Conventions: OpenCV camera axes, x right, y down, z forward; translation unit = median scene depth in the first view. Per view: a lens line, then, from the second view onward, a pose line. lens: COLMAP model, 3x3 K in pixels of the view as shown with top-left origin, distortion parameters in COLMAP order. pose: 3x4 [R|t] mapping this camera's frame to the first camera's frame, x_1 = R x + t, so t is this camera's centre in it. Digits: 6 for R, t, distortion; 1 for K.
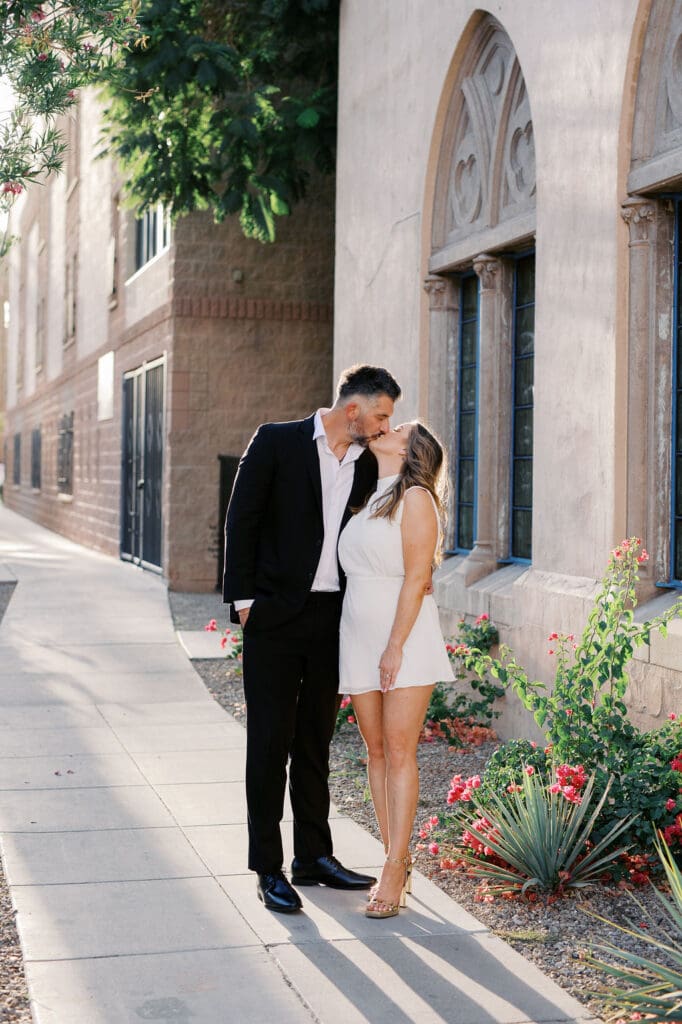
lens RADIAL K [[1472.9, 0, 357.1], [0, 1472.9, 484.5], [0, 0, 1]] dist [0.017353, 0.042938]
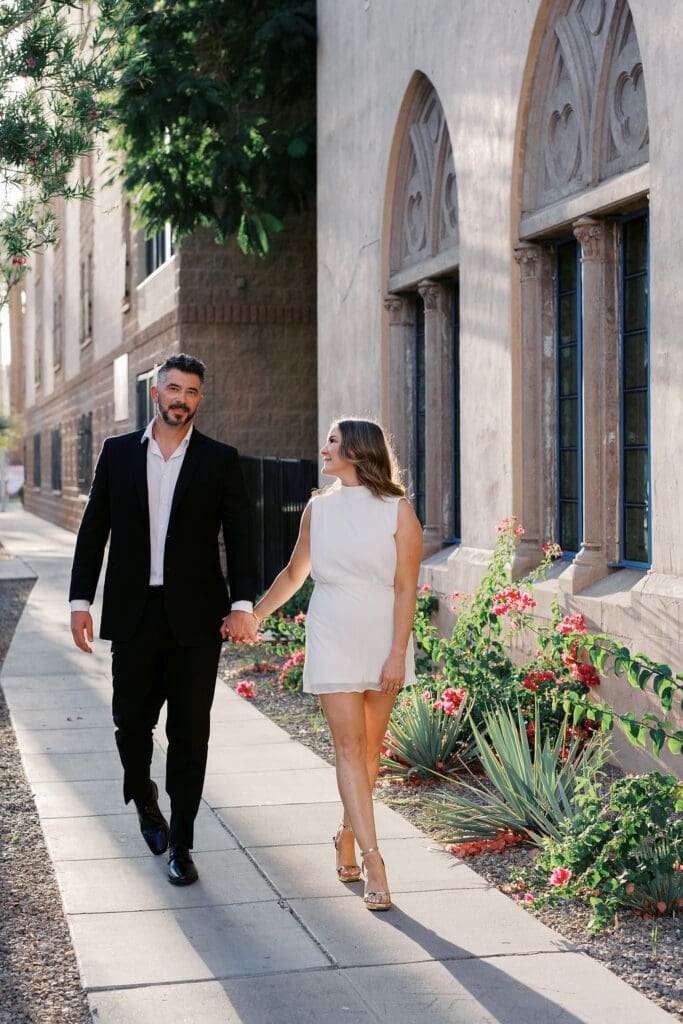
lens RADIAL K [[1564.4, 0, 383.7], [0, 1564.4, 498.0], [0, 0, 1]] dist [0.020254, 0.153009]
pose [[0.999792, -0.017858, -0.009833, 0.040136], [0.017967, 0.999777, 0.011096, 0.001634], [0.009633, -0.011271, 0.999890, -0.160168]]
